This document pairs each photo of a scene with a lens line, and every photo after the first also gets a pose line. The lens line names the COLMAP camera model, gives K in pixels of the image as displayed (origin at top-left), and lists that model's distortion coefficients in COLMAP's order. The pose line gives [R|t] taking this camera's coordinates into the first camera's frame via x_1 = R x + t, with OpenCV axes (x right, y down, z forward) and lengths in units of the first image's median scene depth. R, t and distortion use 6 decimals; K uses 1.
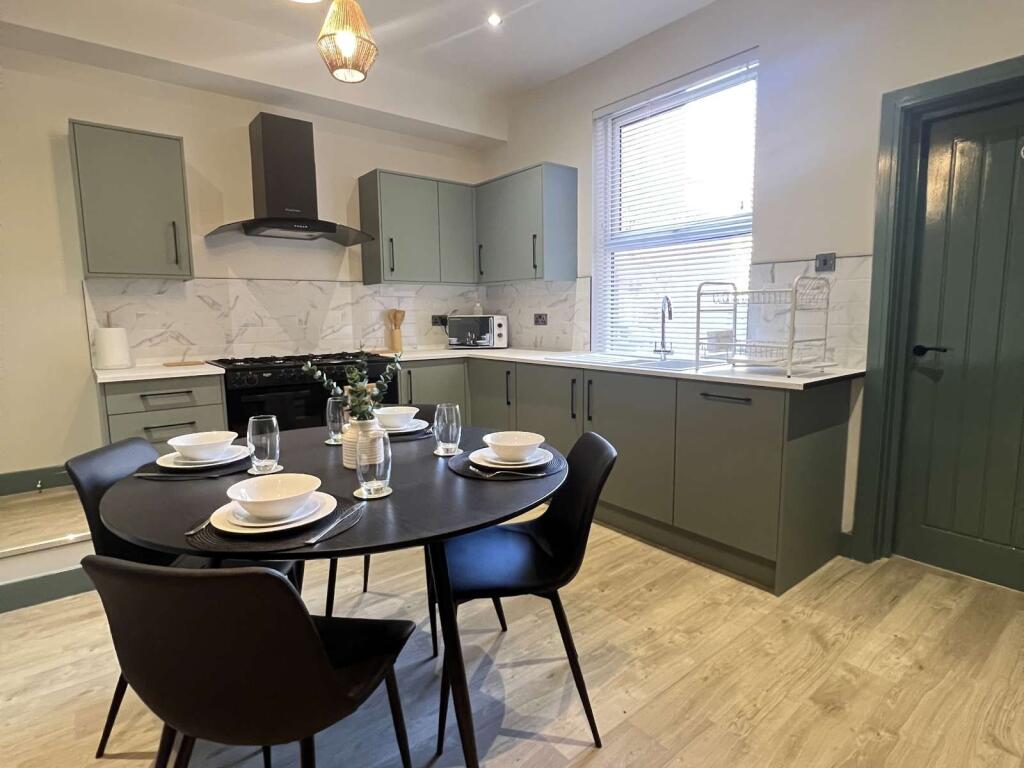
lens RADIAL K [[546.1, 0, 514.7], [0, 546.1, 381.2], [0, 0, 1]] dist [-0.001198, 0.000510]
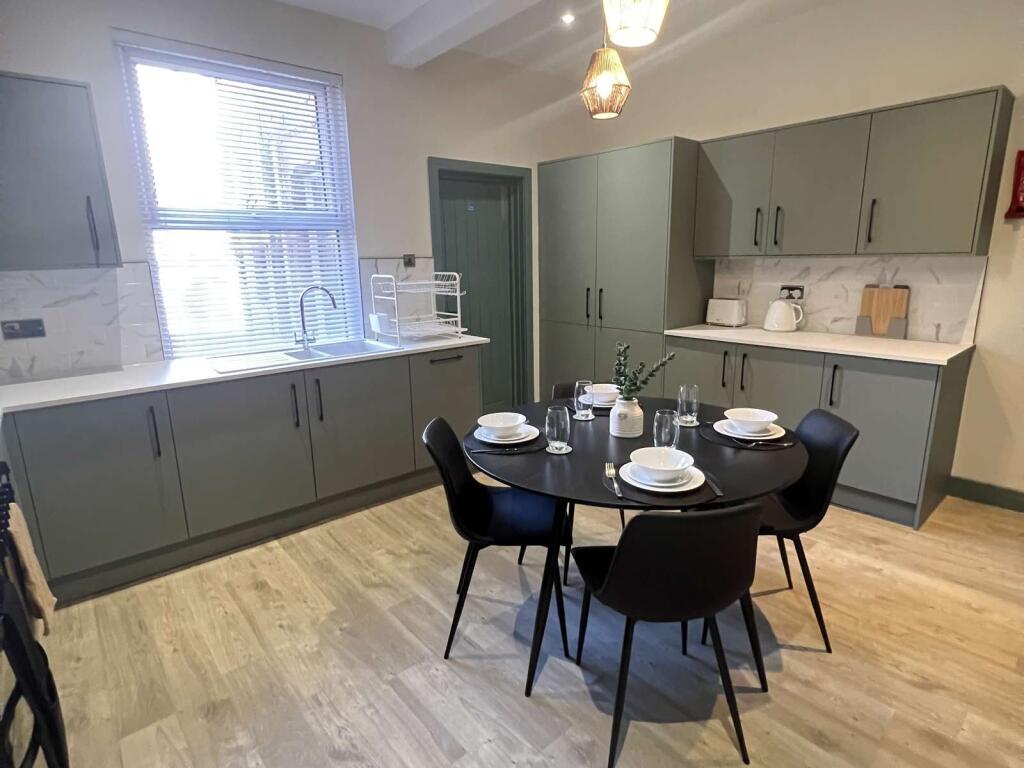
lens RADIAL K [[546.1, 0, 514.7], [0, 546.1, 381.2], [0, 0, 1]] dist [-0.001198, 0.000510]
pose [[-0.039213, -0.210372, 0.976835, -0.909562], [0.144926, 0.966052, 0.213868, -0.171459], [-0.988665, 0.149955, -0.007393, 0.754996]]
